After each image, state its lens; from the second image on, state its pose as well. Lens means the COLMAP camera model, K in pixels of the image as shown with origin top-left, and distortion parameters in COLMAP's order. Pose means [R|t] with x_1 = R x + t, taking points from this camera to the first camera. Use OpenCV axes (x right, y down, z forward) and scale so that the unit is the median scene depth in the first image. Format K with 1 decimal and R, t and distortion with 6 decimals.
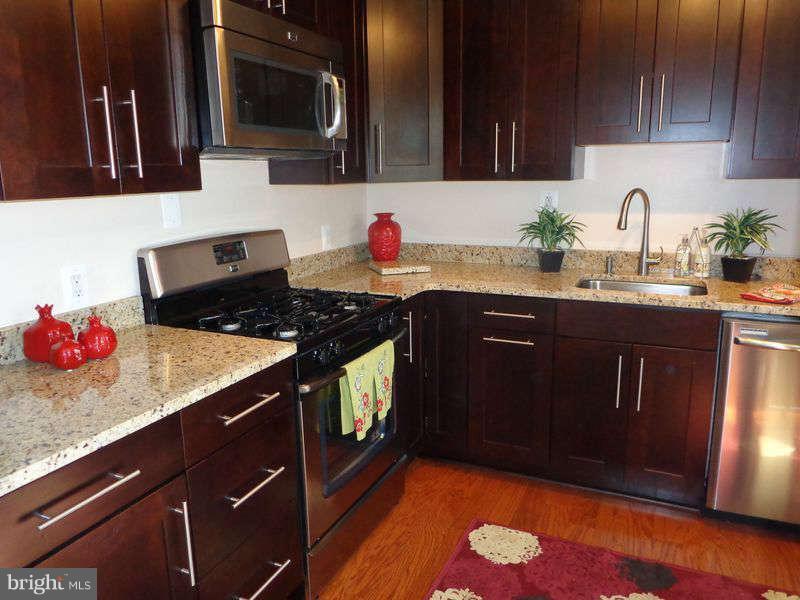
lens RADIAL K [[600.7, 0, 400.0], [0, 600.7, 300.0], [0, 0, 1]] dist [0.010324, 0.008572]
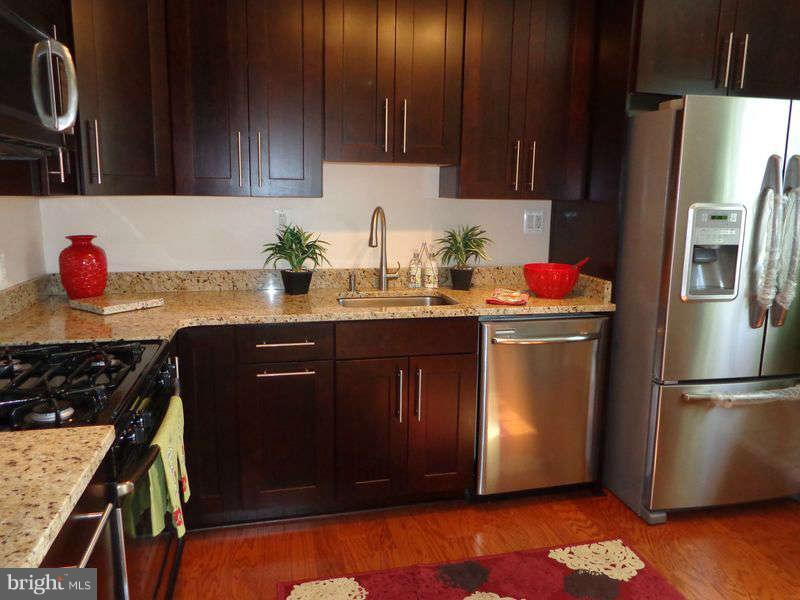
lens RADIAL K [[600.7, 0, 400.0], [0, 600.7, 300.0], [0, 0, 1]] dist [0.010324, 0.008572]
pose [[0.791667, -0.083995, 0.605151, -0.211143], [0.104818, 0.994491, 0.000911, -0.023517], [-0.601894, 0.062709, 0.796110, 0.167058]]
